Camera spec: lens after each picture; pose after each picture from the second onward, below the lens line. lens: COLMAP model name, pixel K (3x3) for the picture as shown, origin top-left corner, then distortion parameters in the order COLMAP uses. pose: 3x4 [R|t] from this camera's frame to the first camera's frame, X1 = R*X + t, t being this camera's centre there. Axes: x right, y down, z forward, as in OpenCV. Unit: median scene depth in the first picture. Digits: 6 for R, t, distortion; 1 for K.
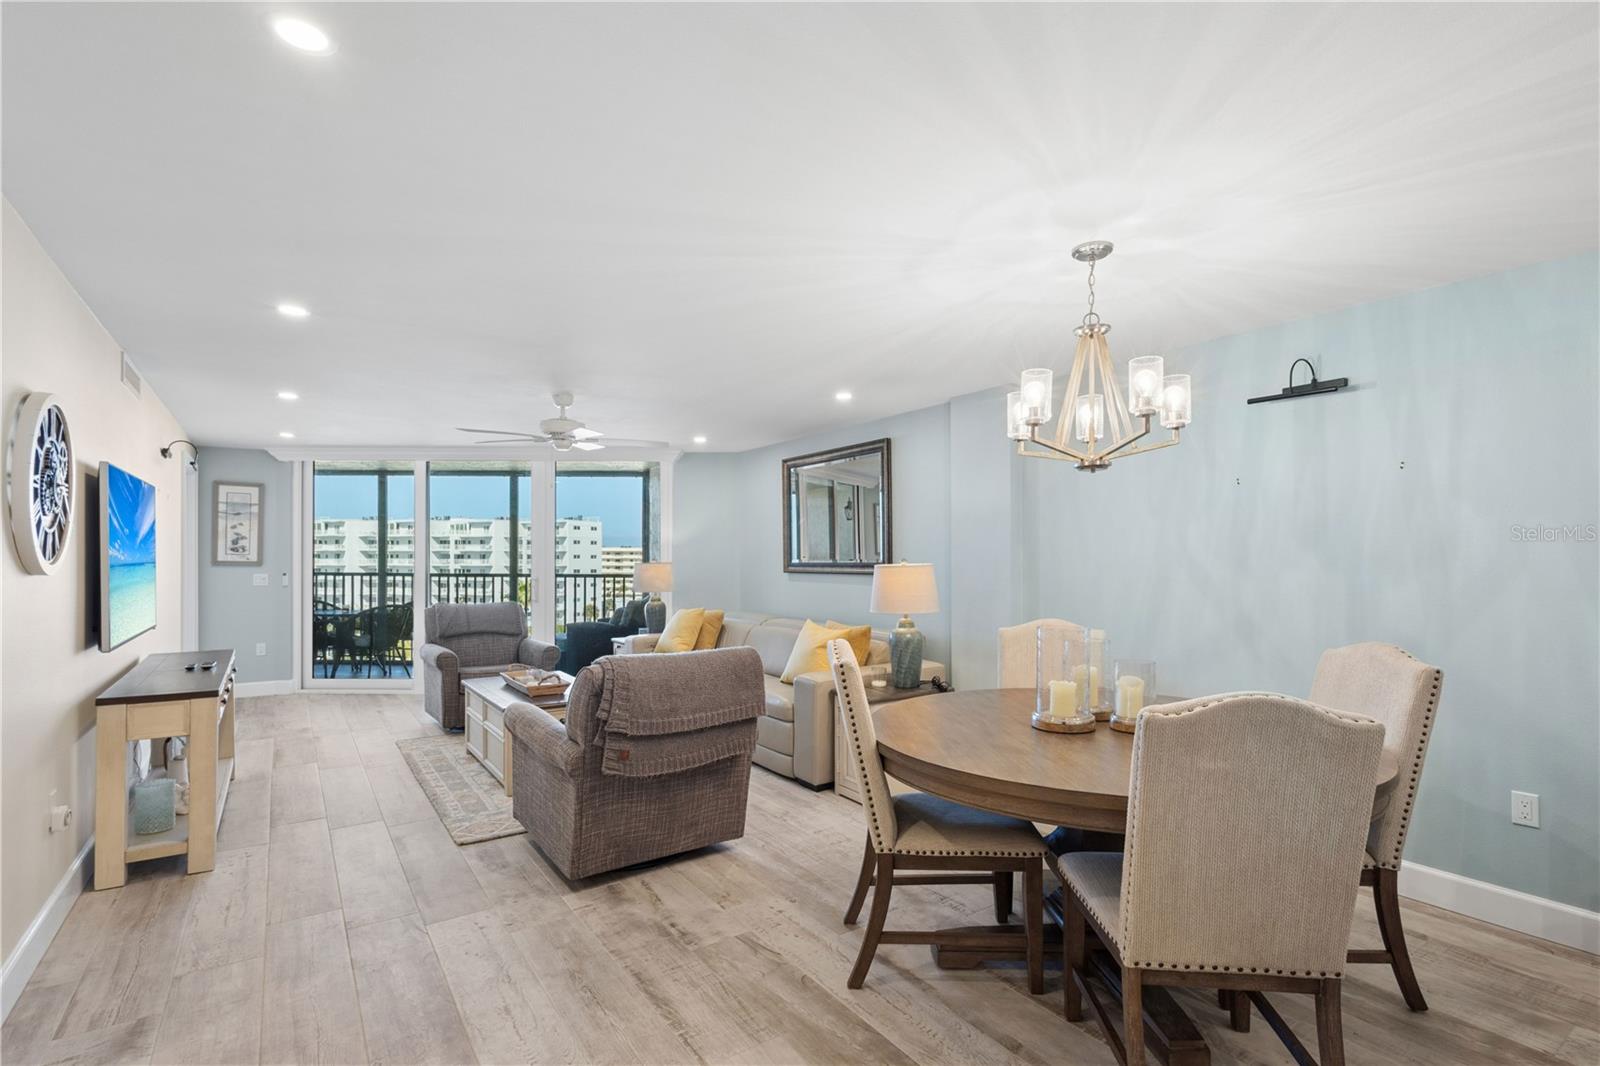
lens RADIAL K [[747.9, 0, 805.0], [0, 747.9, 562.5], [0, 0, 1]] dist [0.012387, 0.000536]
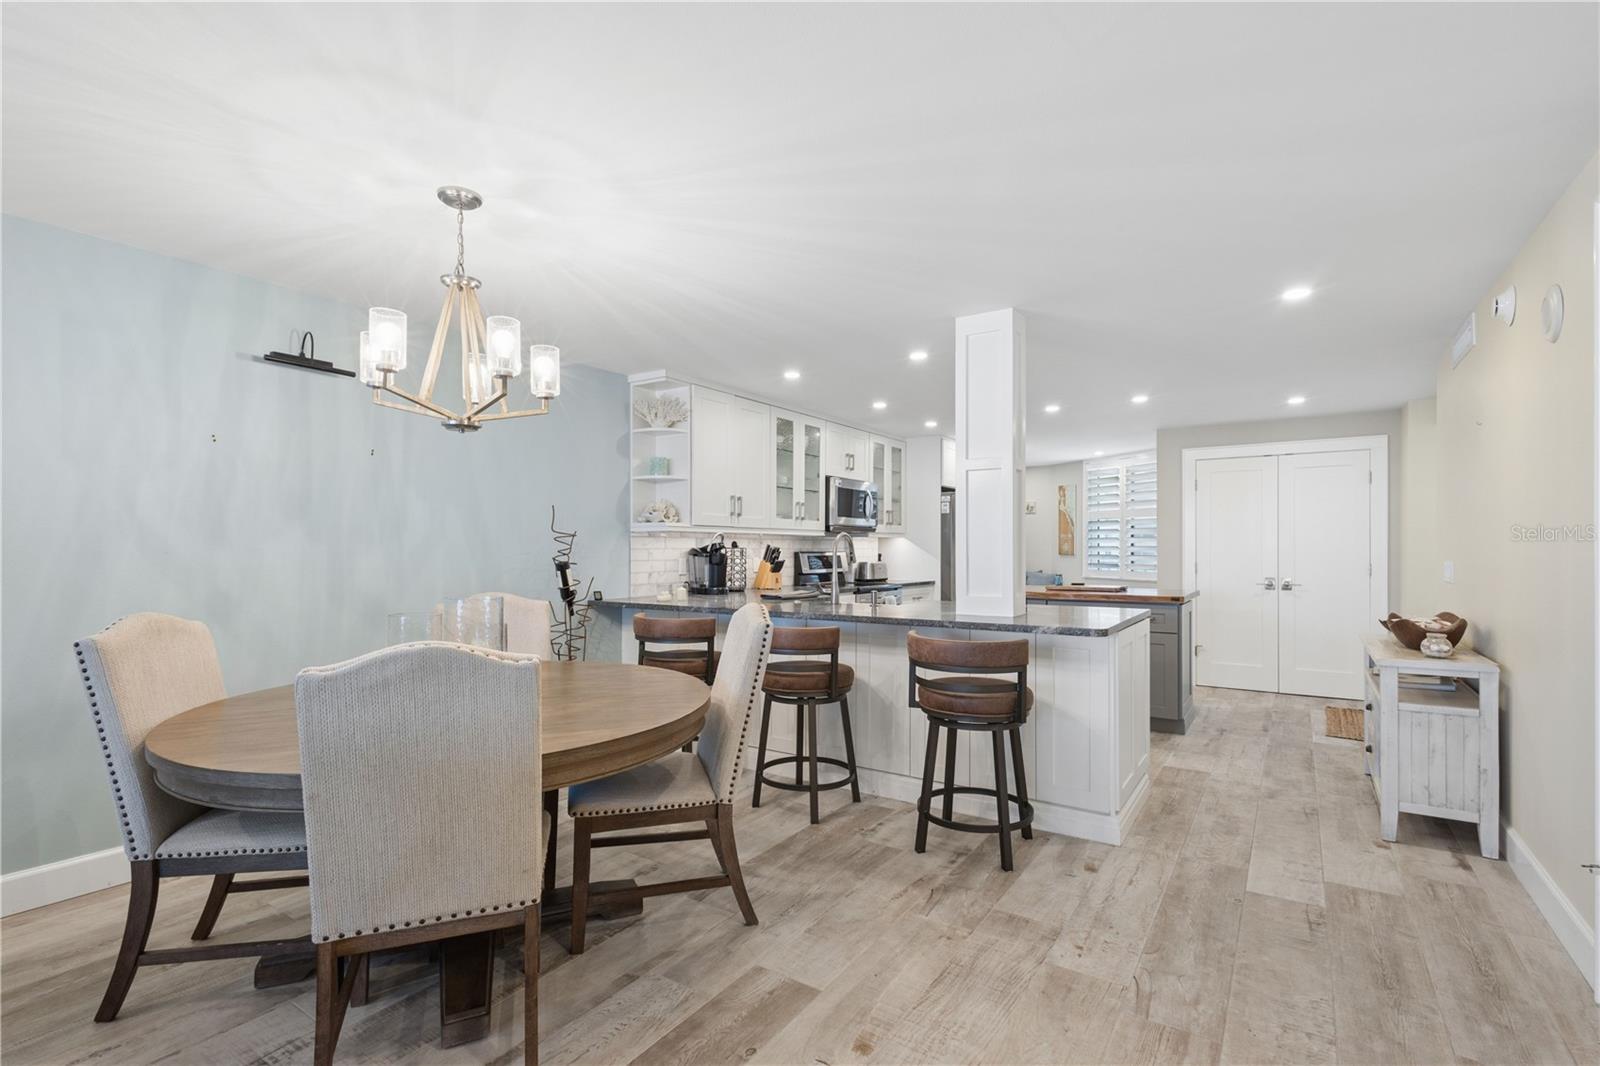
lens RADIAL K [[742.7, 0, 796.8], [0, 742.7, 548.2], [0, 0, 1]] dist [0.009638, 0.000138]
pose [[-0.364310, -0.000123, 0.931278, -0.257891], [0.003157, 0.999994, 0.001367, 0.010650], [-0.931272, 0.003438, -0.364308, 0.377971]]
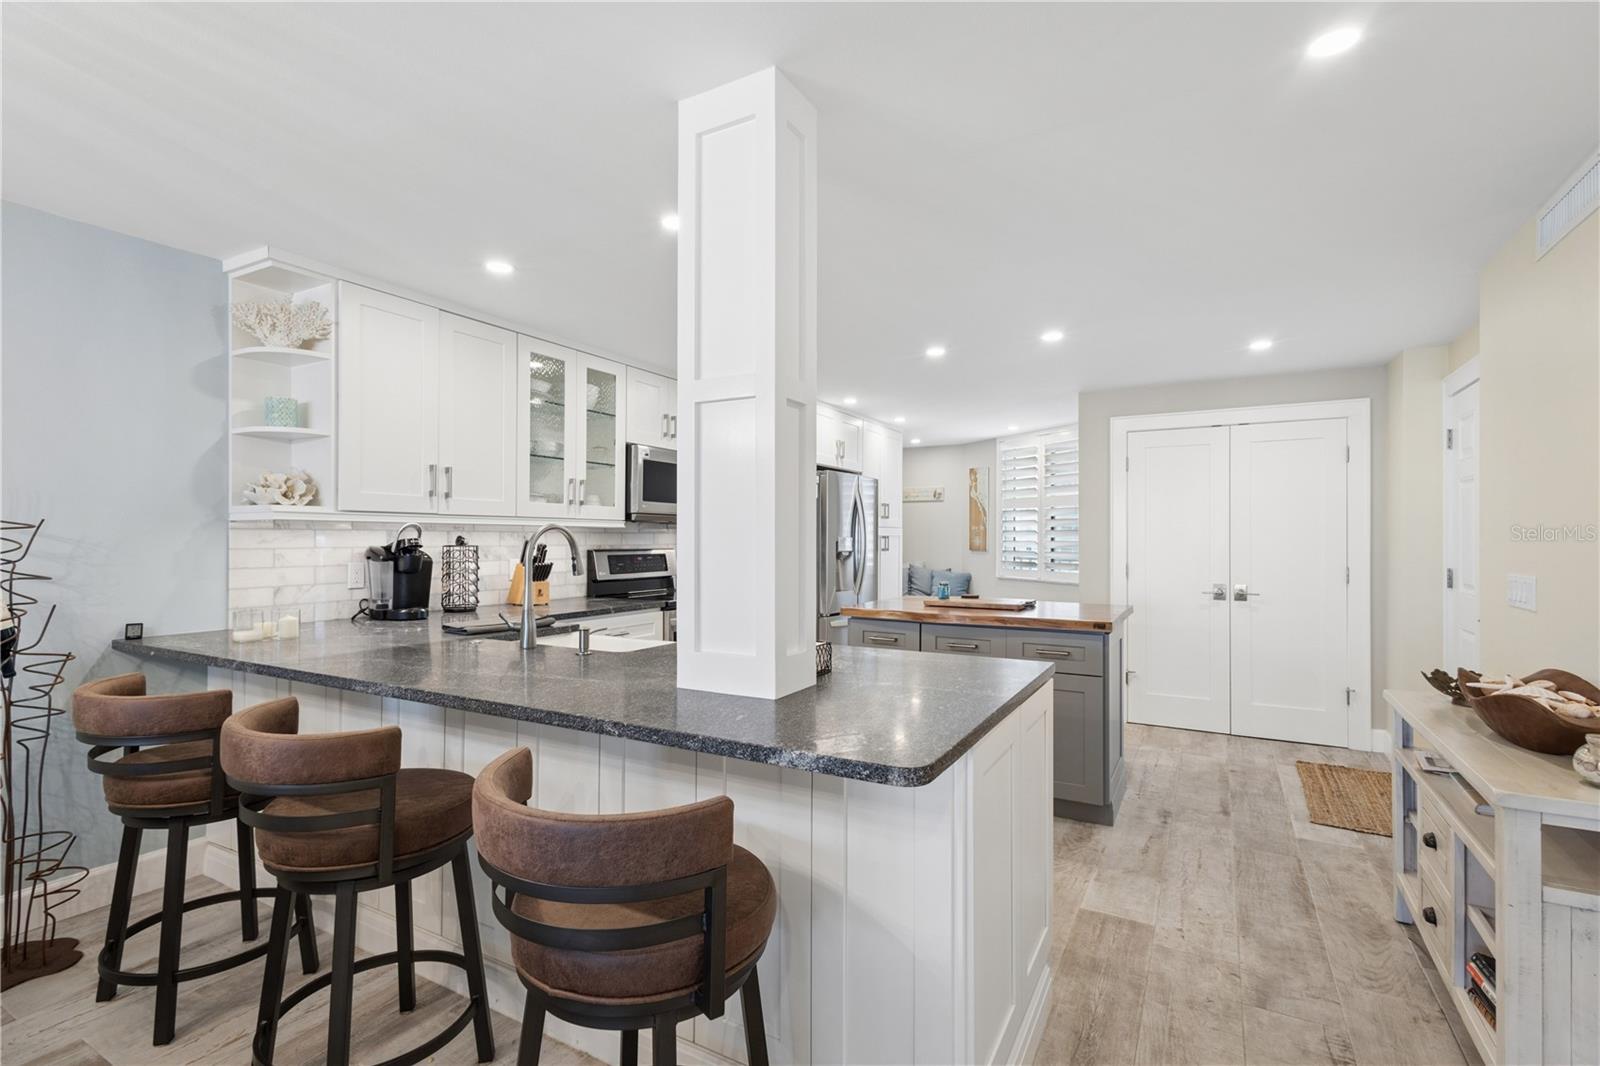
lens RADIAL K [[738.9, 0, 798.7], [0, 738.9, 535.2], [0, 0, 1]] dist [0.010770, -0.000570]
pose [[-0.436389, 0.001697, 0.899756, -0.050371], [0.000014, 0.999998, -0.001879, 0.004060], [-0.899758, -0.000807, -0.436389, 0.140297]]
